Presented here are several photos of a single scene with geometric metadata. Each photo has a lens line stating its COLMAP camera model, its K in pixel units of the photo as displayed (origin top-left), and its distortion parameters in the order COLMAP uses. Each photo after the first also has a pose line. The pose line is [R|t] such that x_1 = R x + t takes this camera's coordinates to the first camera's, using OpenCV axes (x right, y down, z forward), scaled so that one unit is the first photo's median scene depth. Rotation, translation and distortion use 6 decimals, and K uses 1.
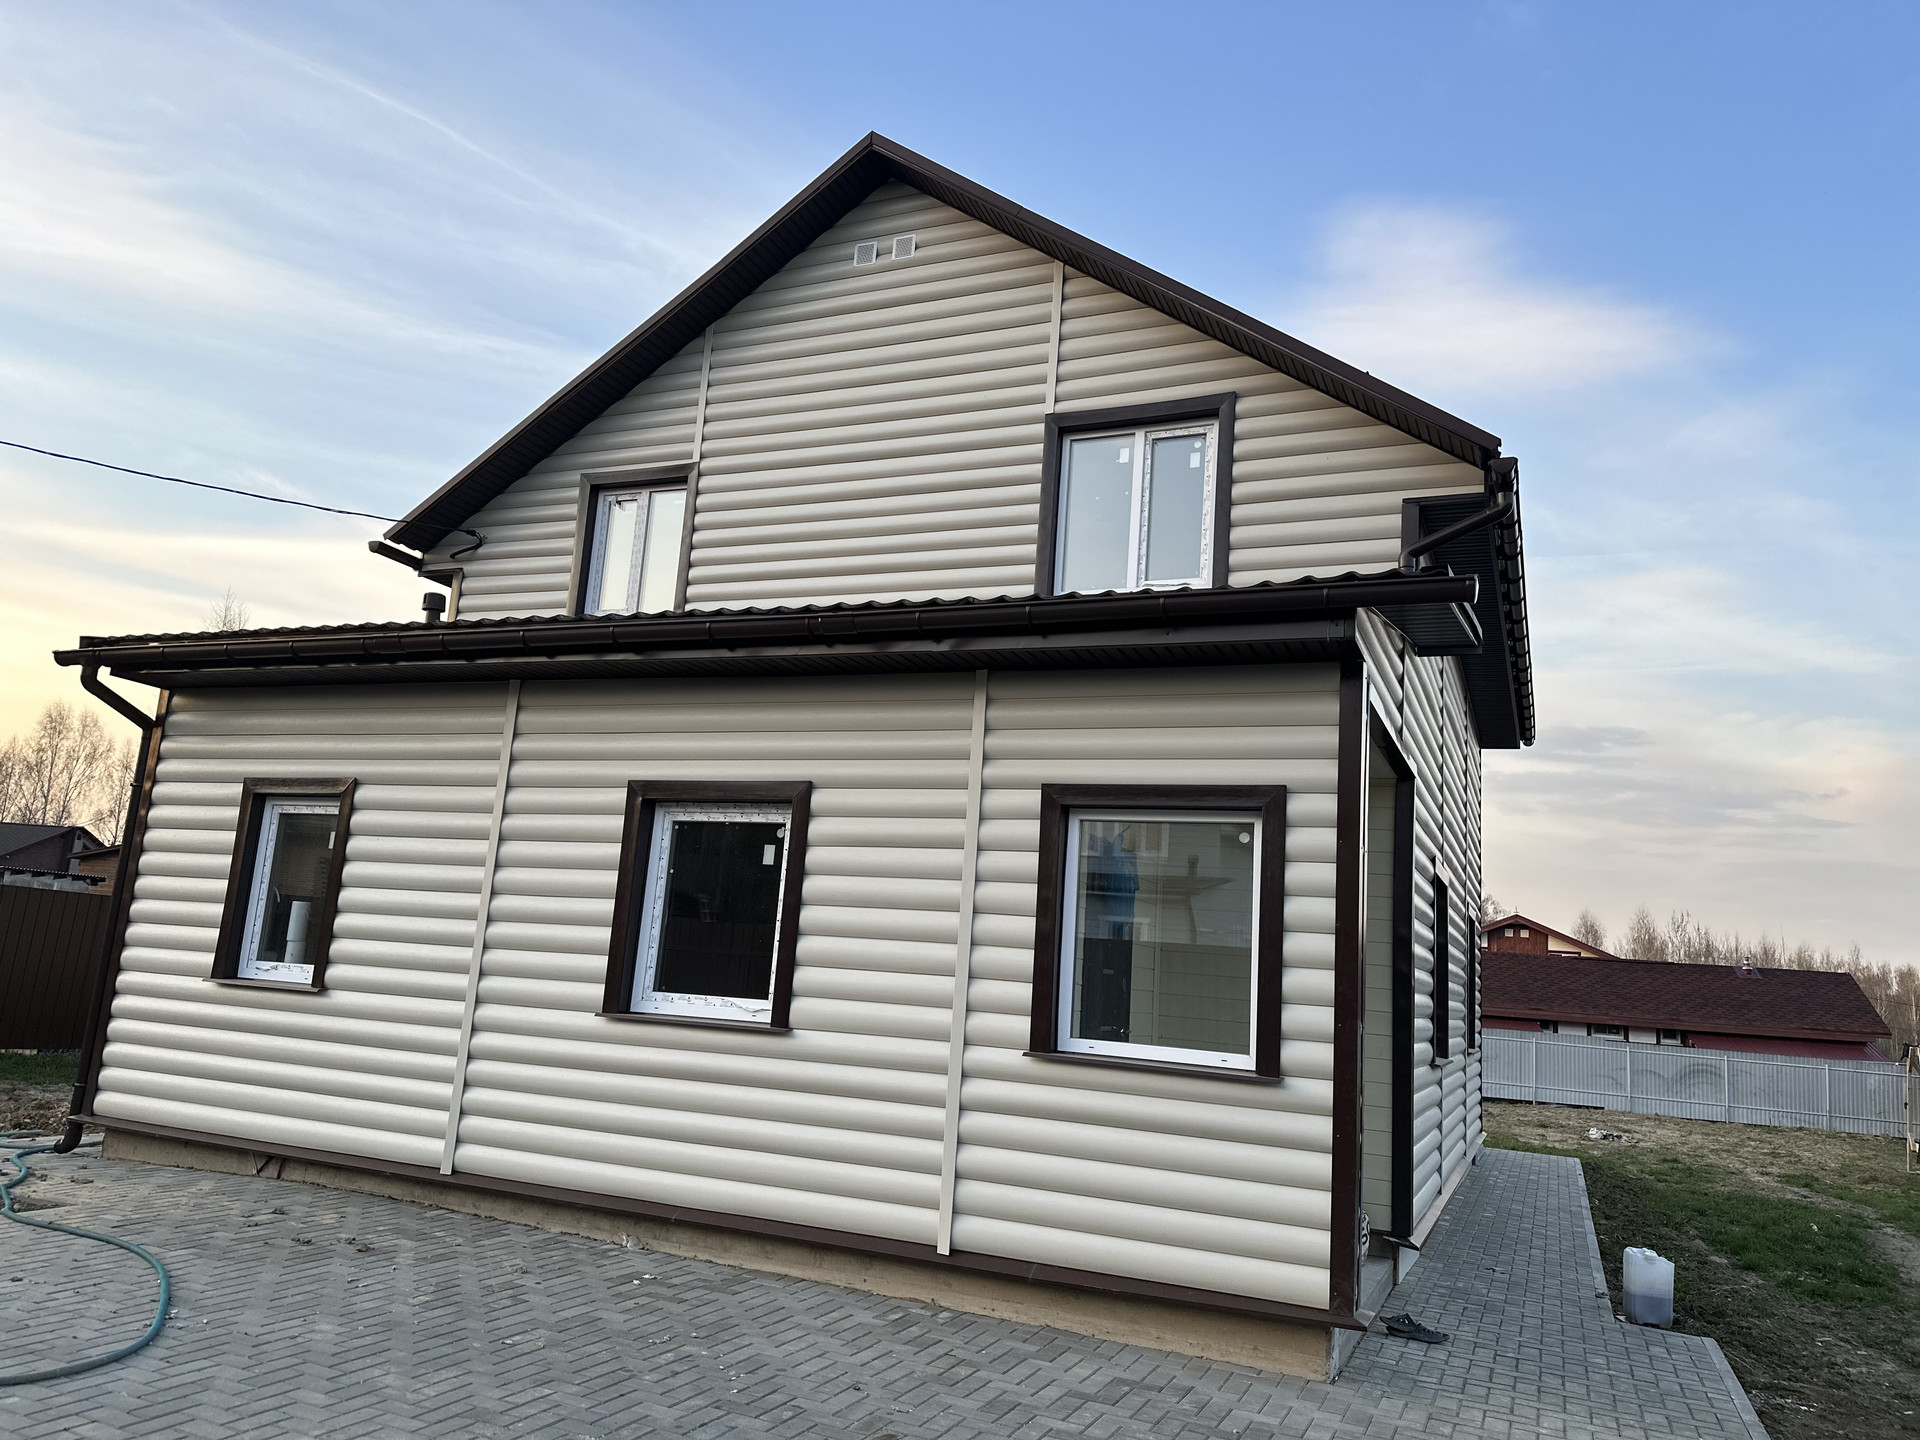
lens RADIAL K [[1334.0, 0, 943.3], [0, 1334.0, 720.5], [0, 0, 1]] dist [0.110168, -0.162267]
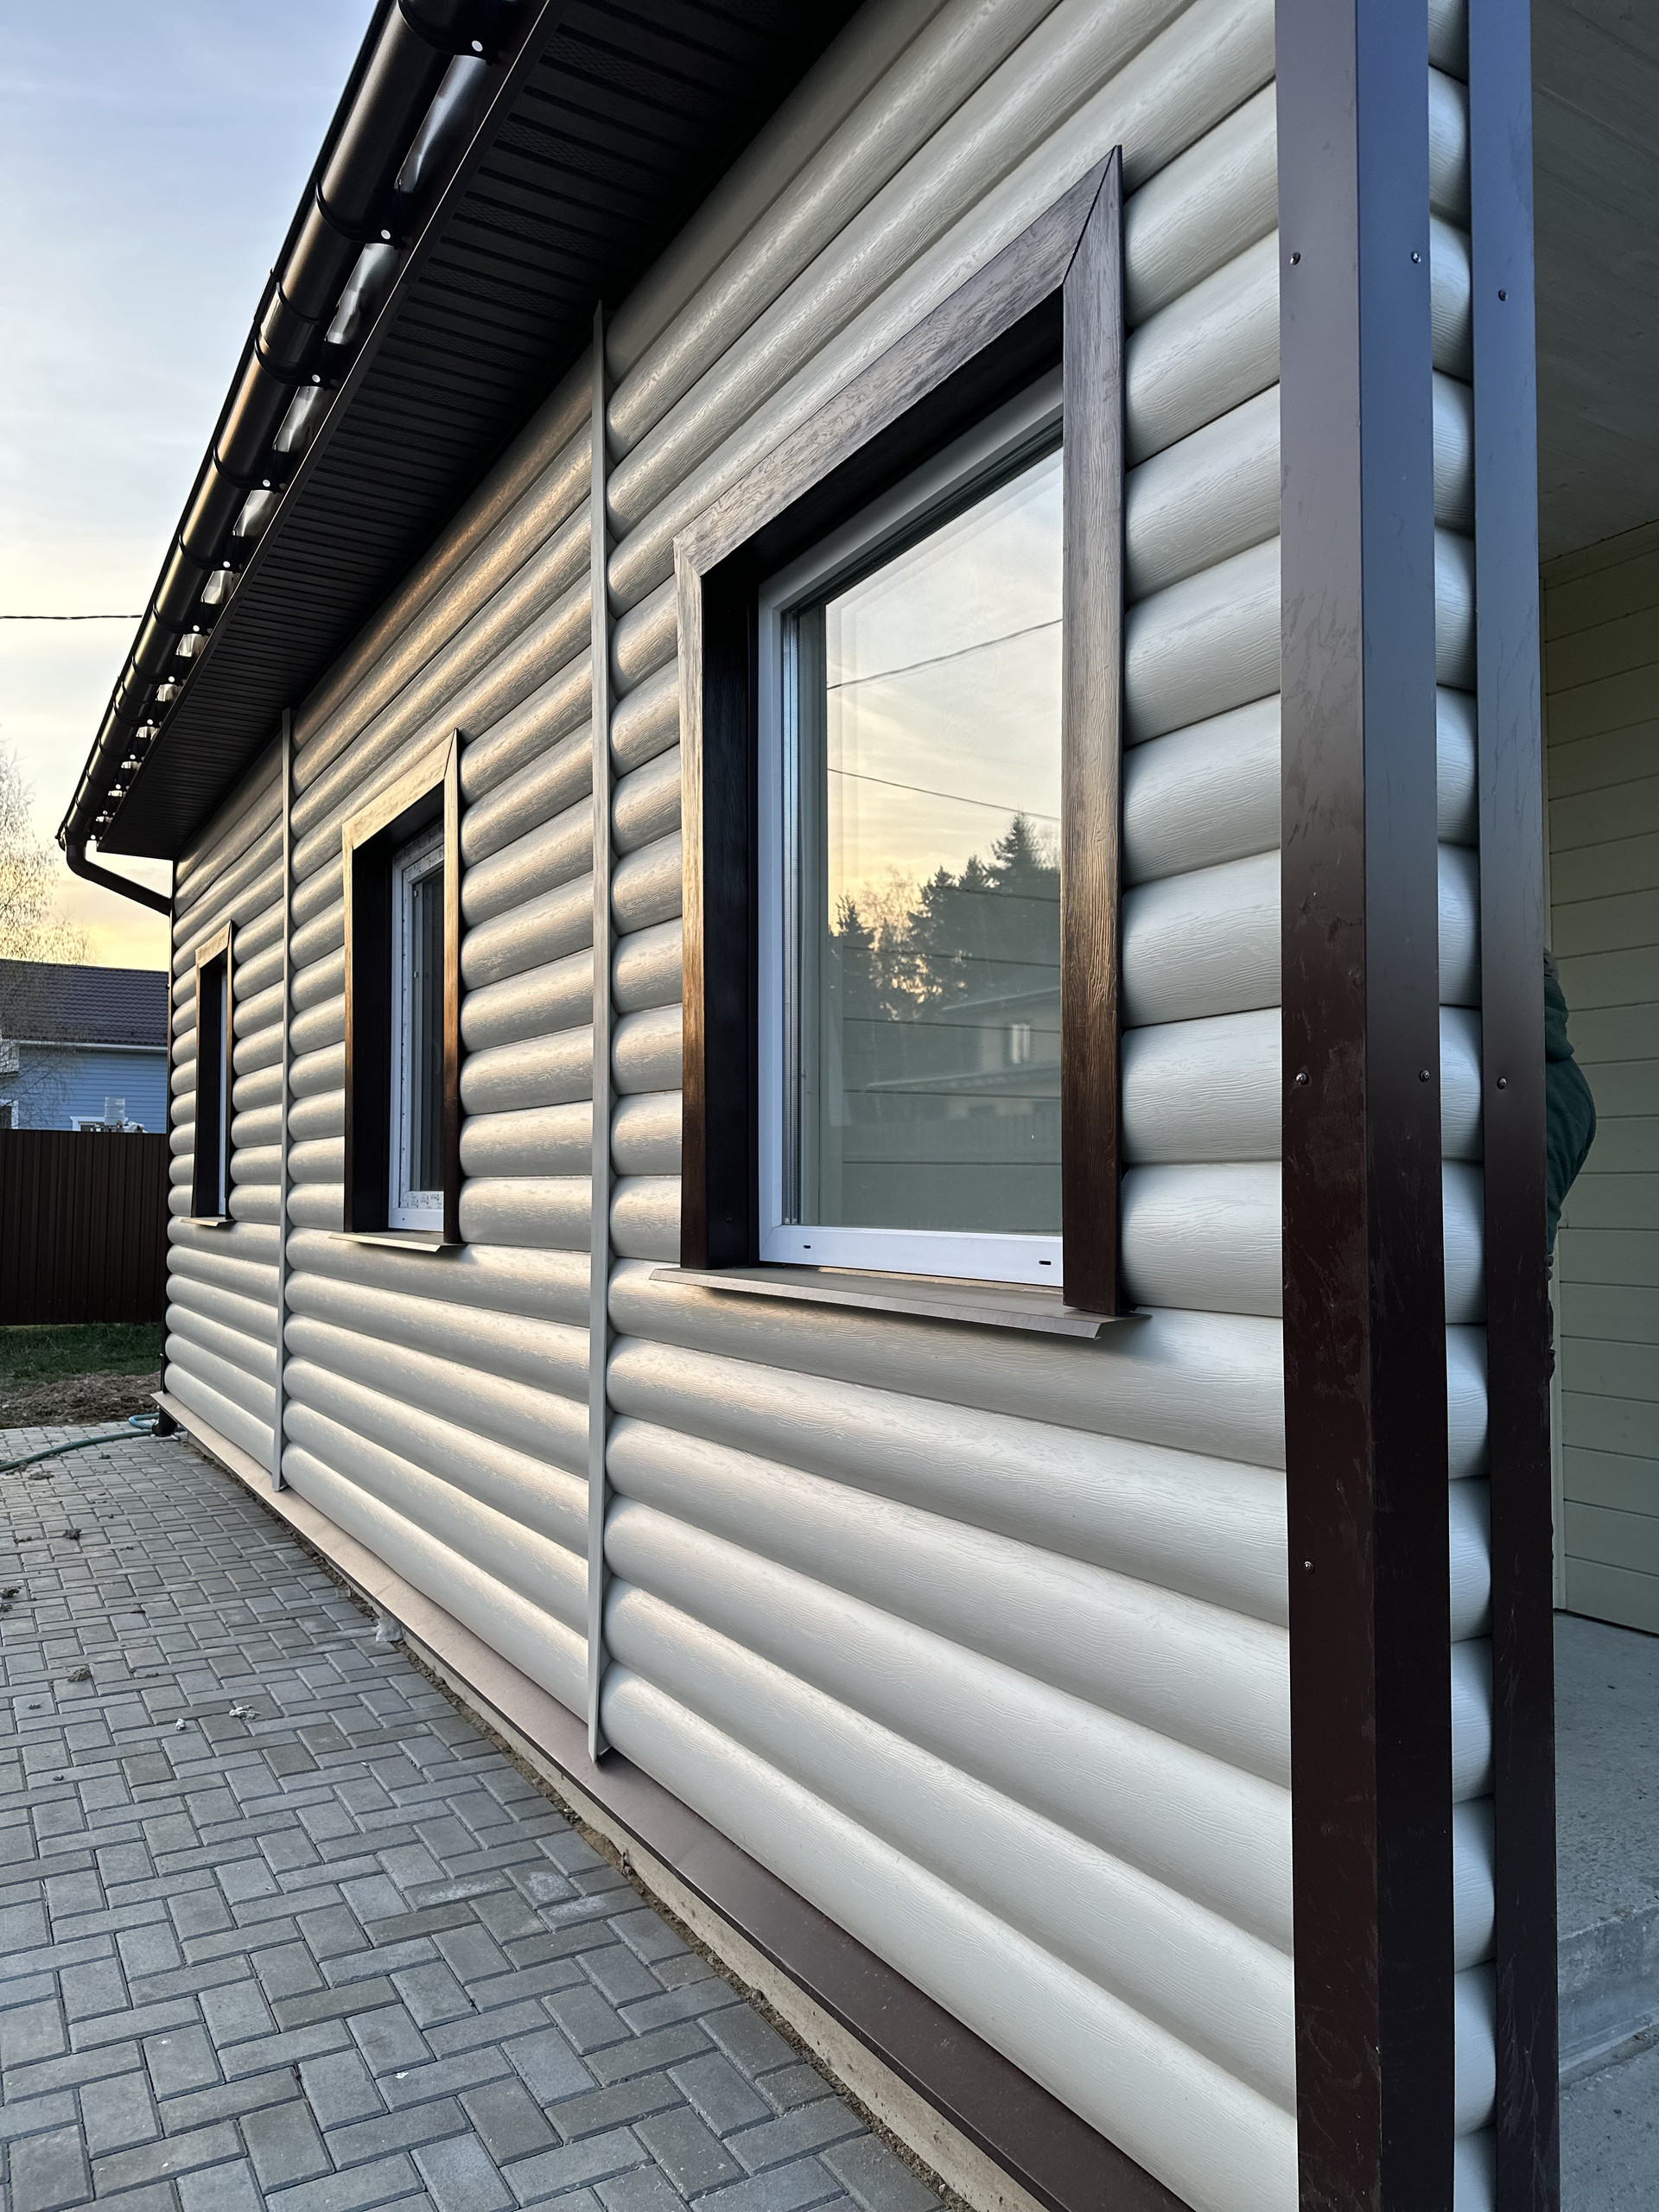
lens RADIAL K [[1536.9, 0, 829.5], [0, 1536.9, 1106.0], [0, 0, 1]] dist [0.110168, -0.162267]
pose [[0.803498, -0.102009, -0.586502, 0.276059], [0.166857, 0.984309, 0.057393, 0.146310], [0.571445, -0.143977, 0.807912, 0.541501]]
